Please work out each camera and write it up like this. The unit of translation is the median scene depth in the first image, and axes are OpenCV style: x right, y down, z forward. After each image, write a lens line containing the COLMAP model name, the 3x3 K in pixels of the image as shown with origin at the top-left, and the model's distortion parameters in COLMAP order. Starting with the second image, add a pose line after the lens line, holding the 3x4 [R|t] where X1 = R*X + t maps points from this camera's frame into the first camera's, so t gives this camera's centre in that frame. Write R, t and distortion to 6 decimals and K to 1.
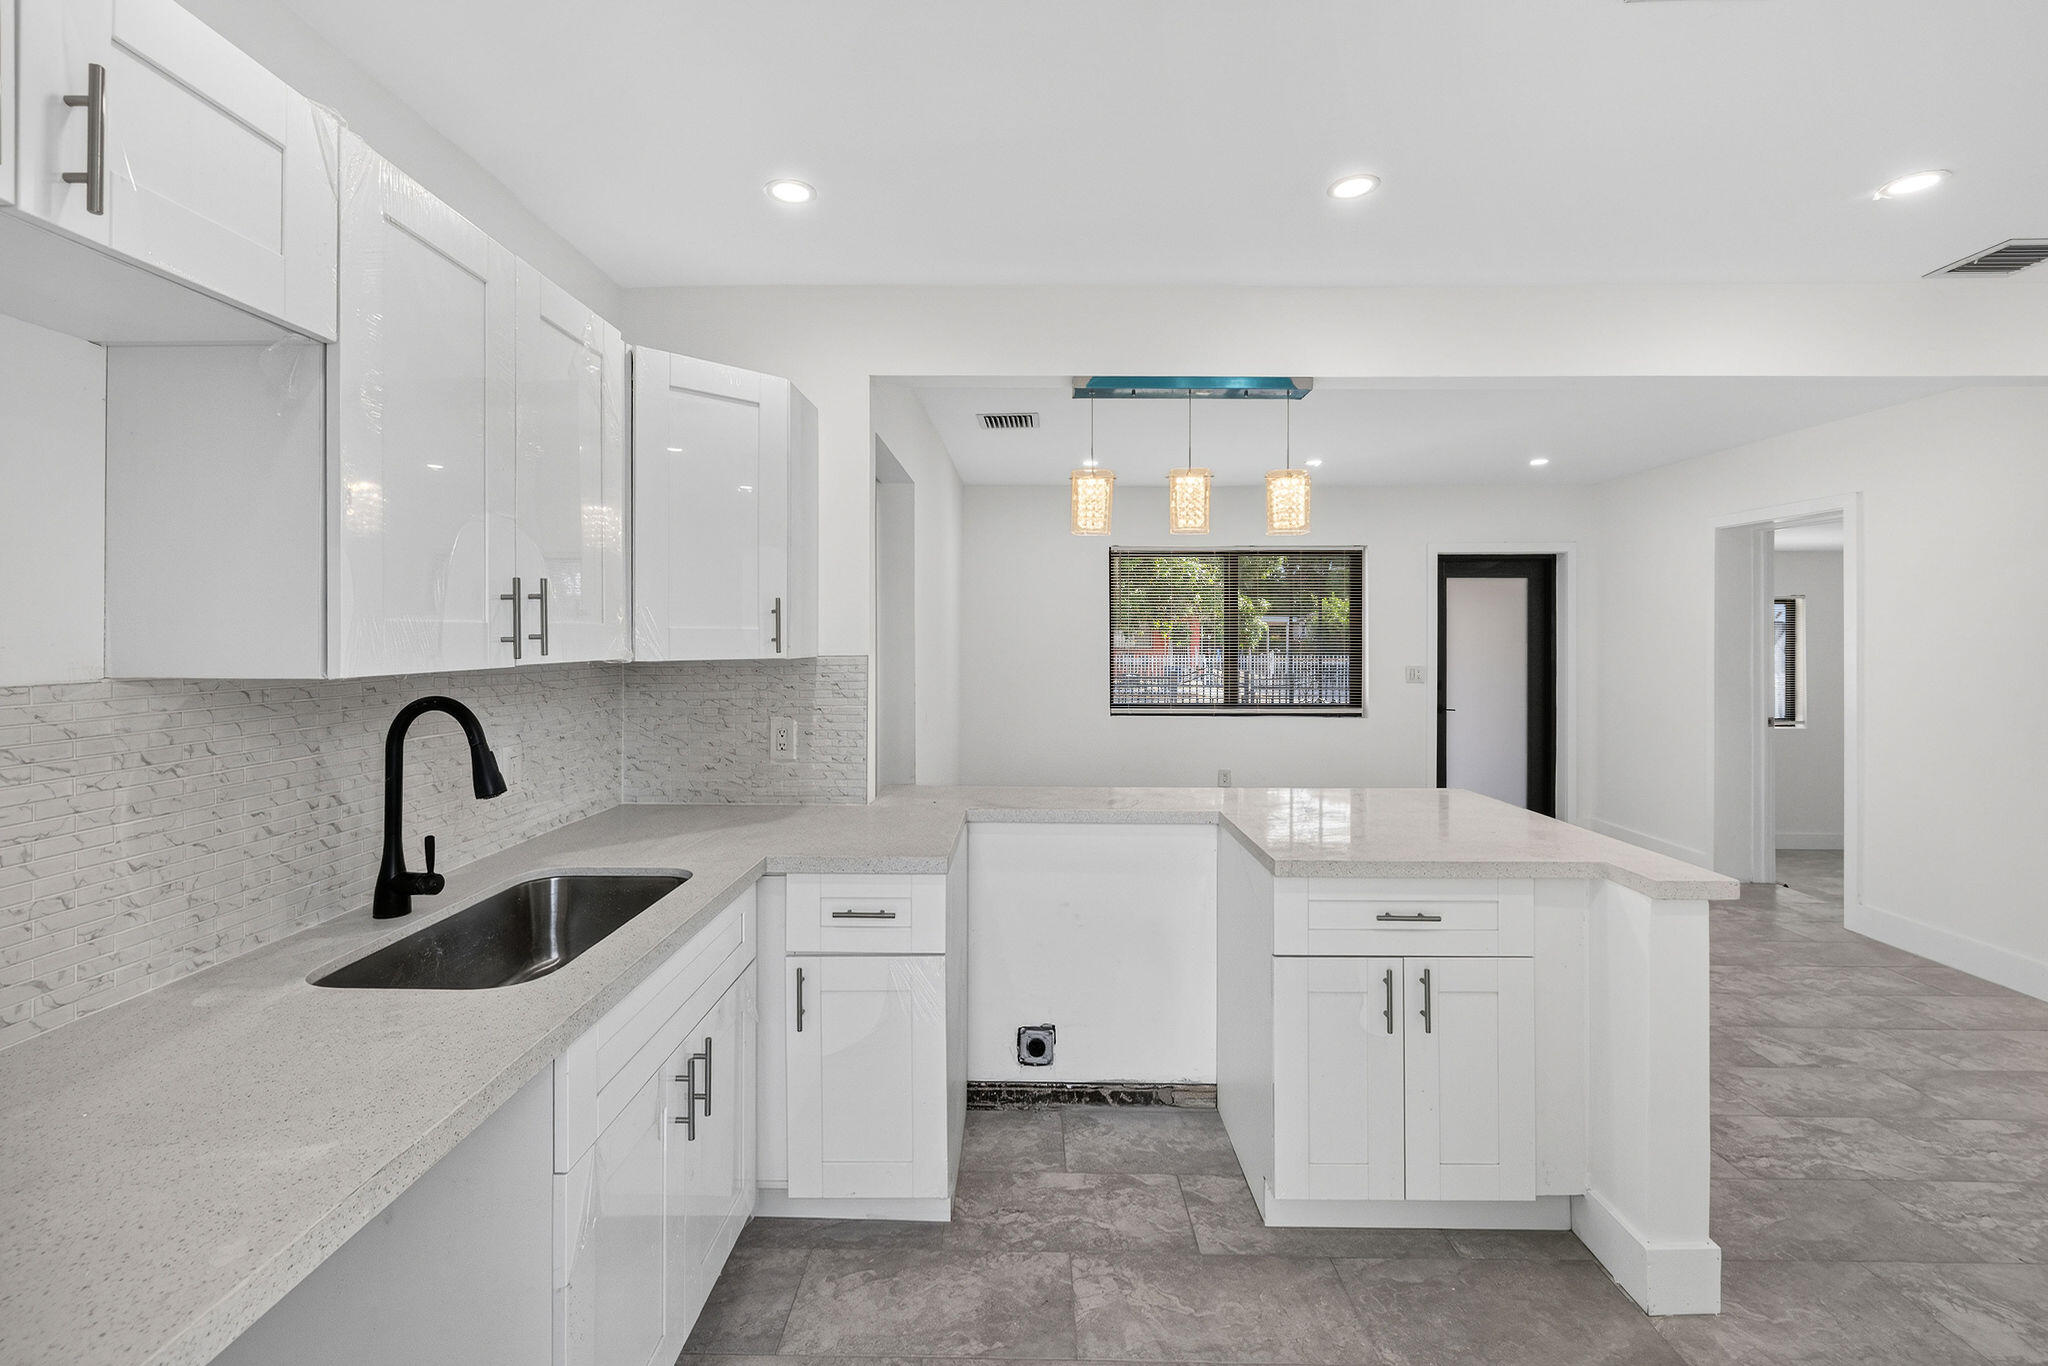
lens RADIAL K [[886.4, 0, 1025.4], [0, 886.4, 631.5], [0, 0, 1]] dist [0.000669, -0.000334]
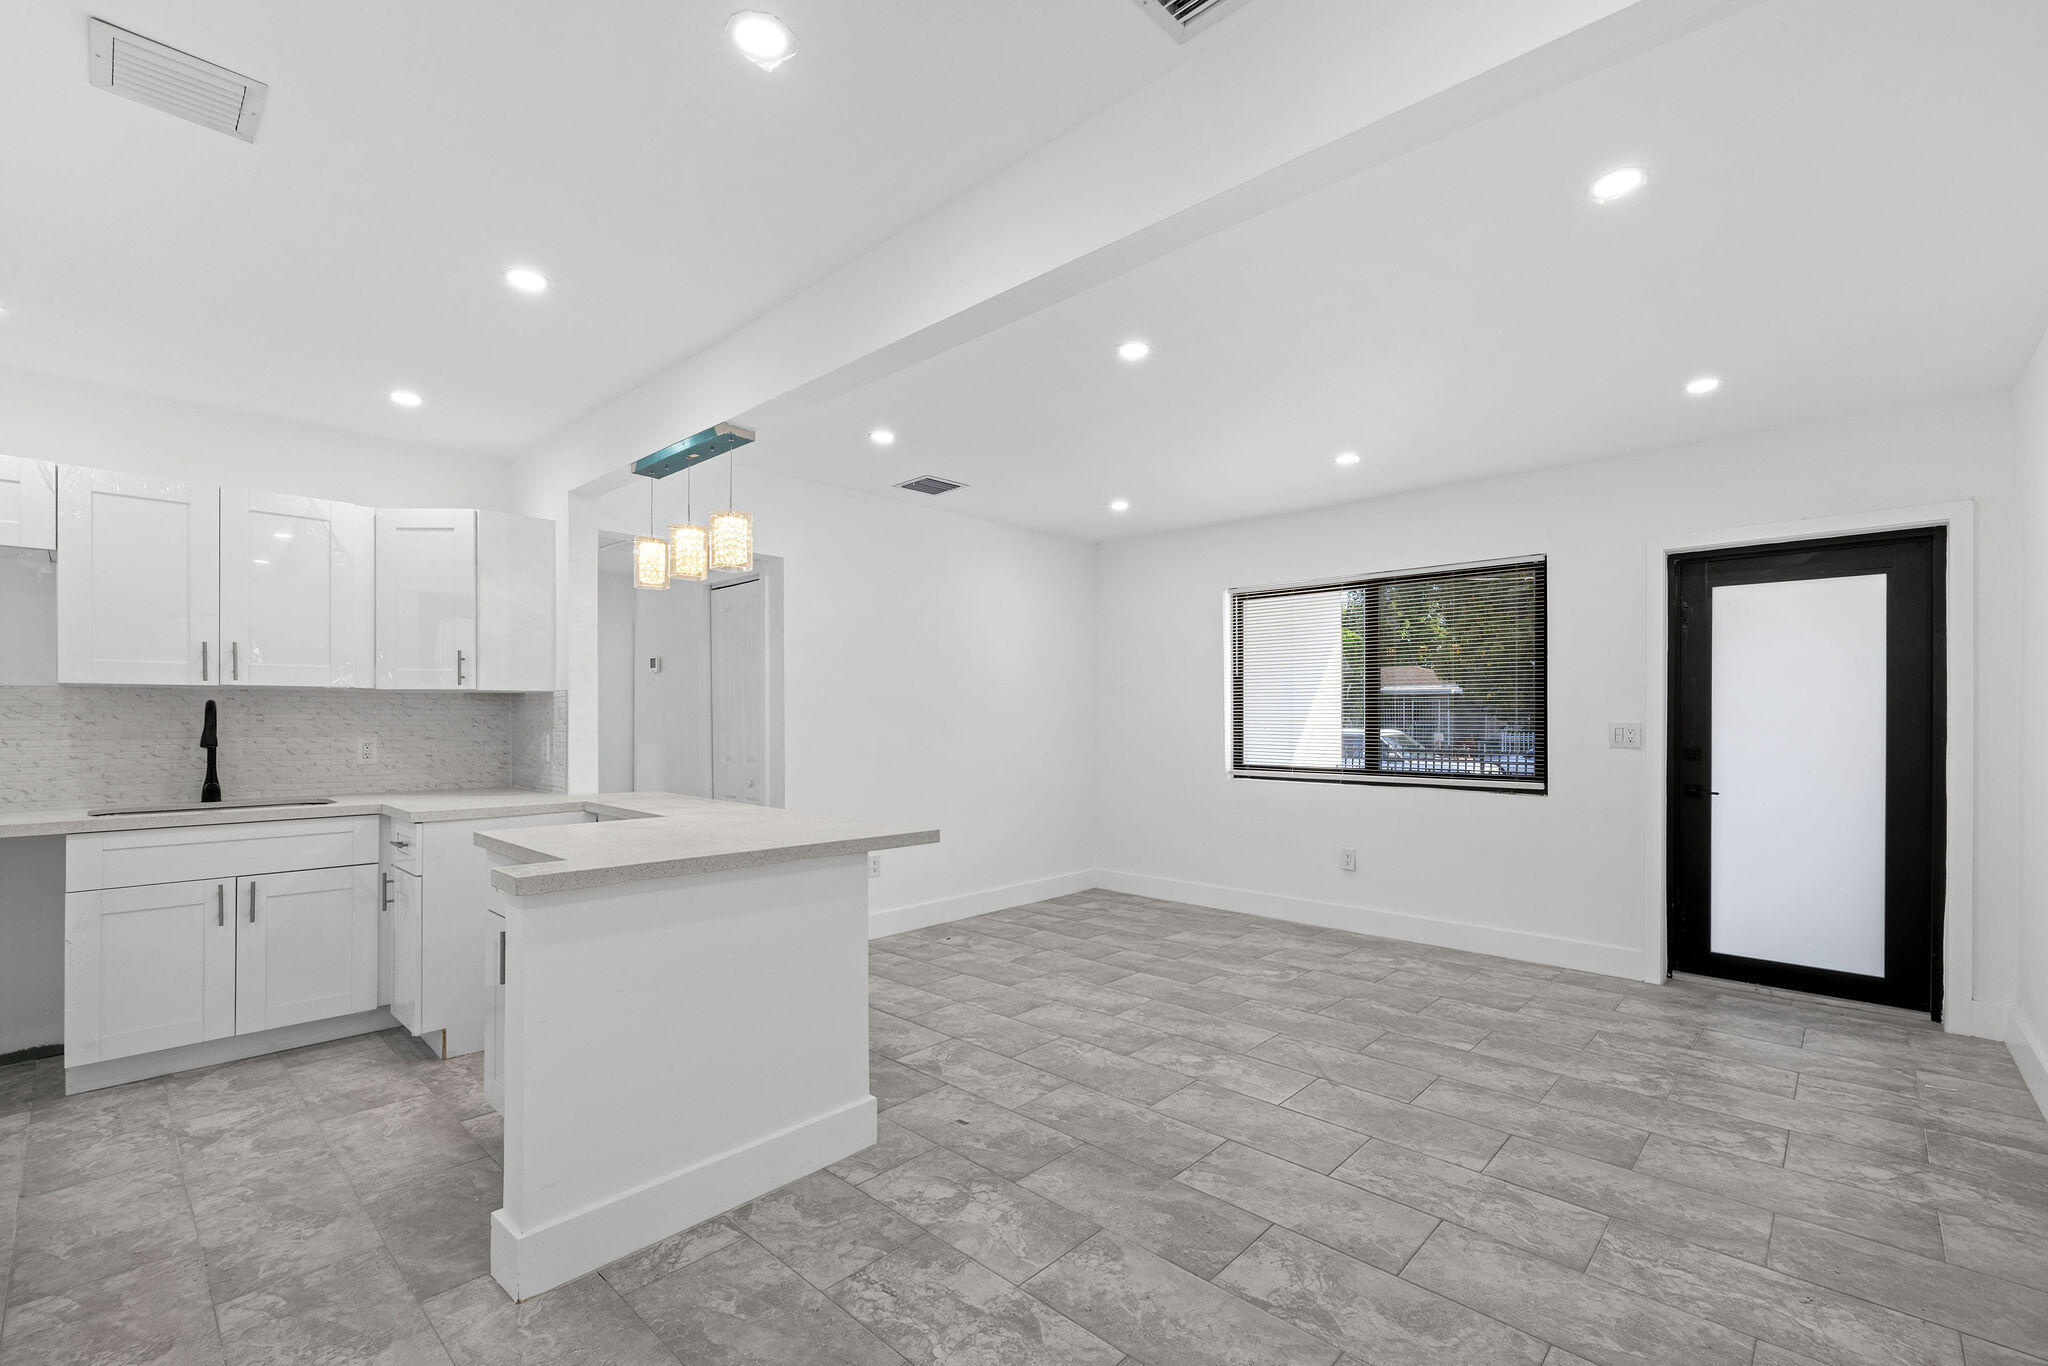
lens RADIAL K [[891.7, 0, 1021.3], [0, 891.7, 719.2], [0, 0, 1]] dist [0.000294, -0.000217]
pose [[0.733338, 0.002431, -0.679859, 1.124619], [0.004288, 0.999957, 0.008201, 0.056296], [0.679850, -0.008929, 0.733297, 0.385391]]
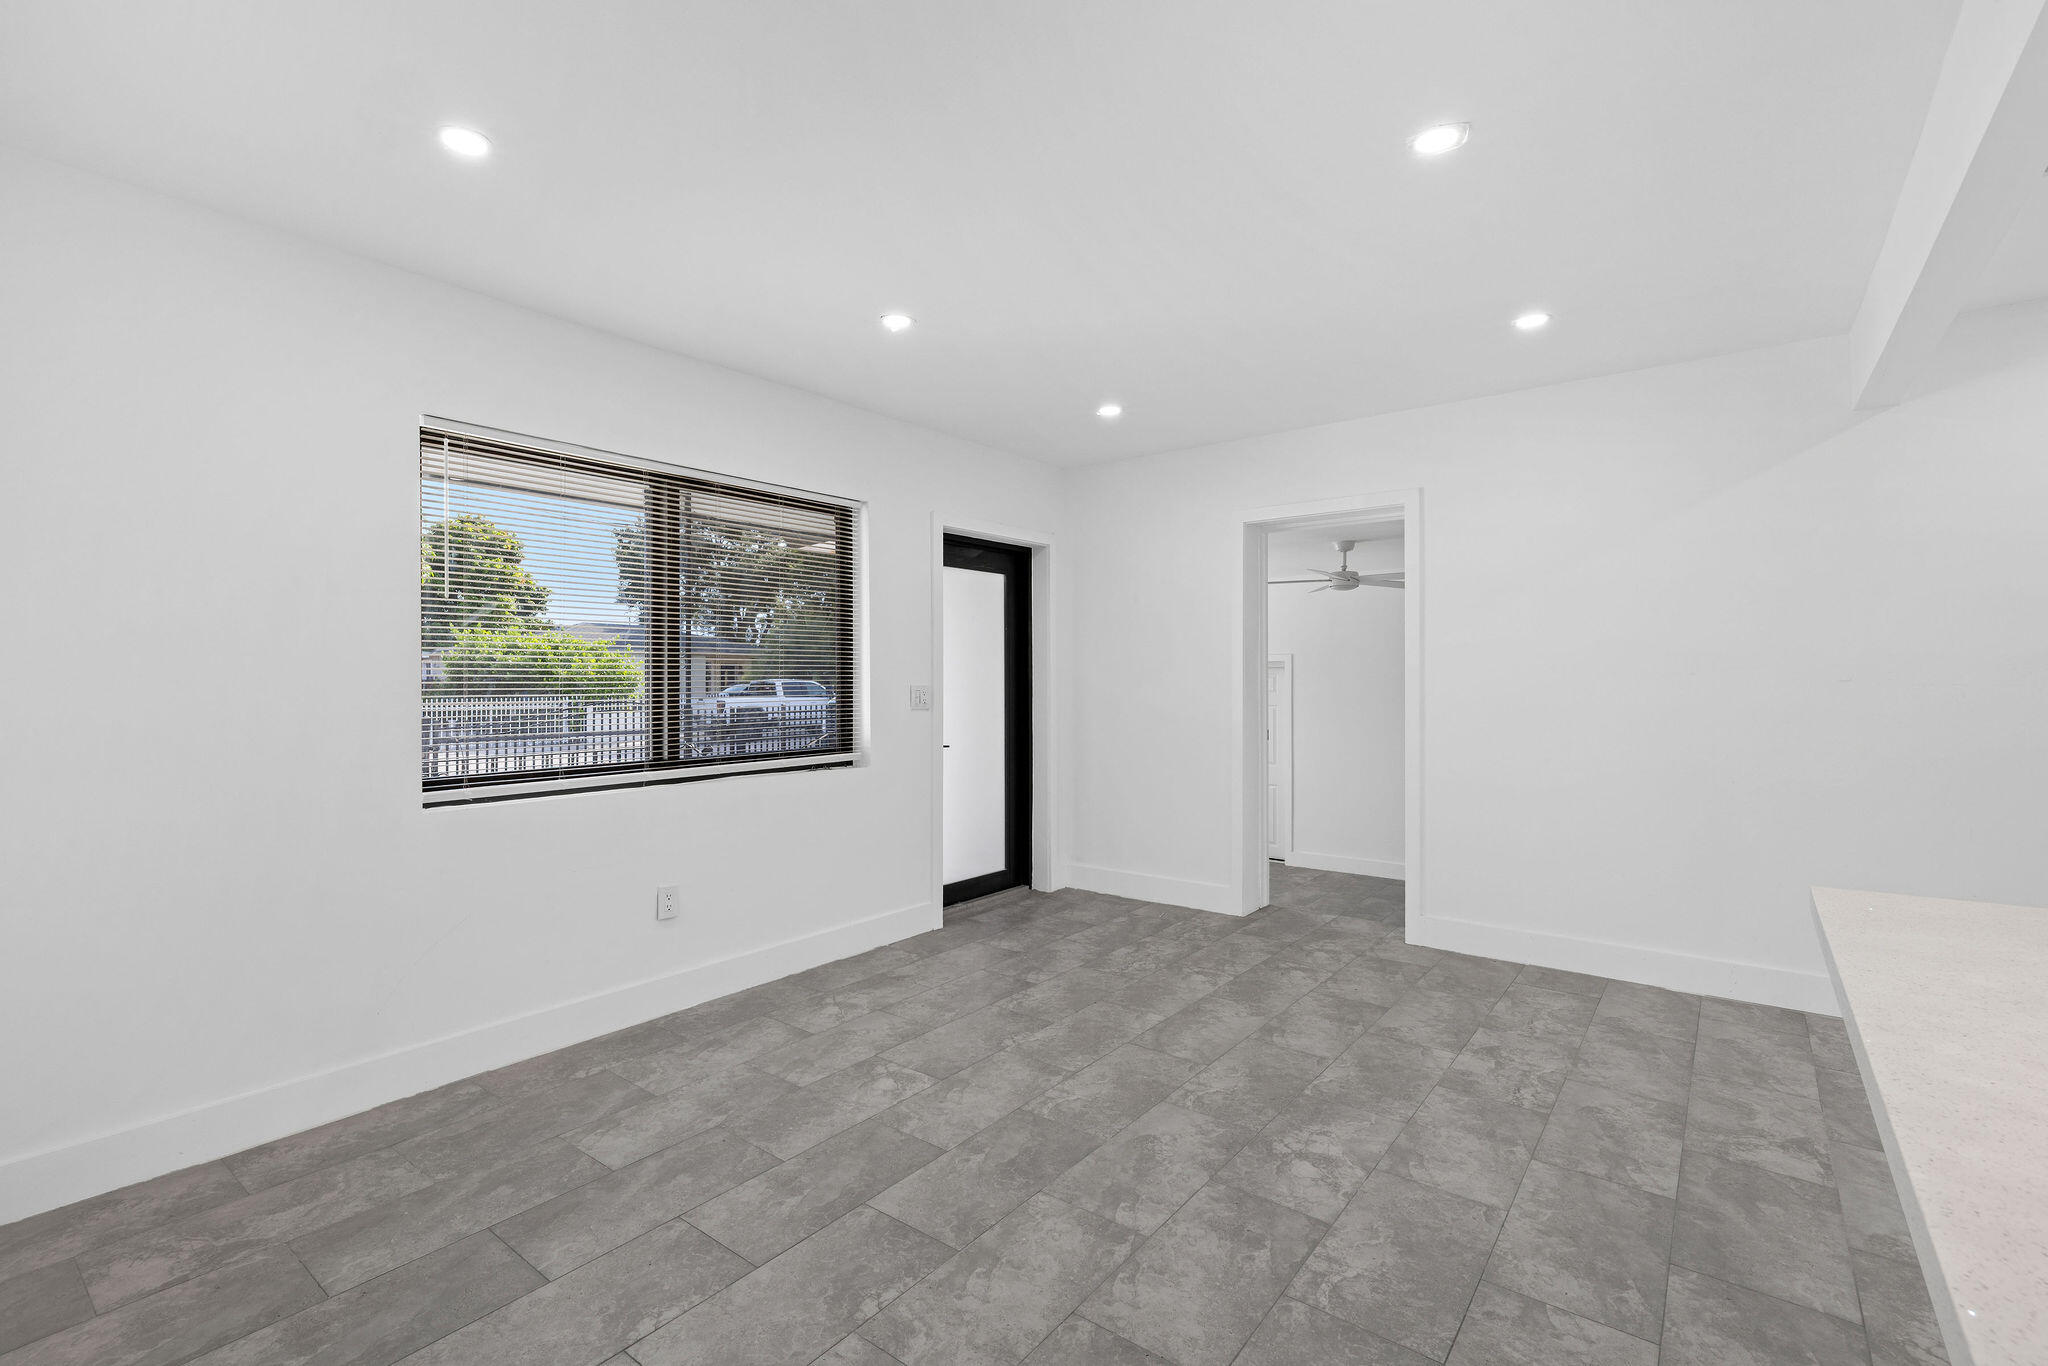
lens RADIAL K [[908.8, 0, 1024.0], [0, 908.8, 683.0], [0, 0, 1]] dist [-0.000297, -0.000435]
pose [[0.610590, -0.007821, 0.791908, -0.142370], [0.001164, 0.999959, 0.008979, 0.060611], [-0.791946, -0.004561, 0.610574, 1.004413]]
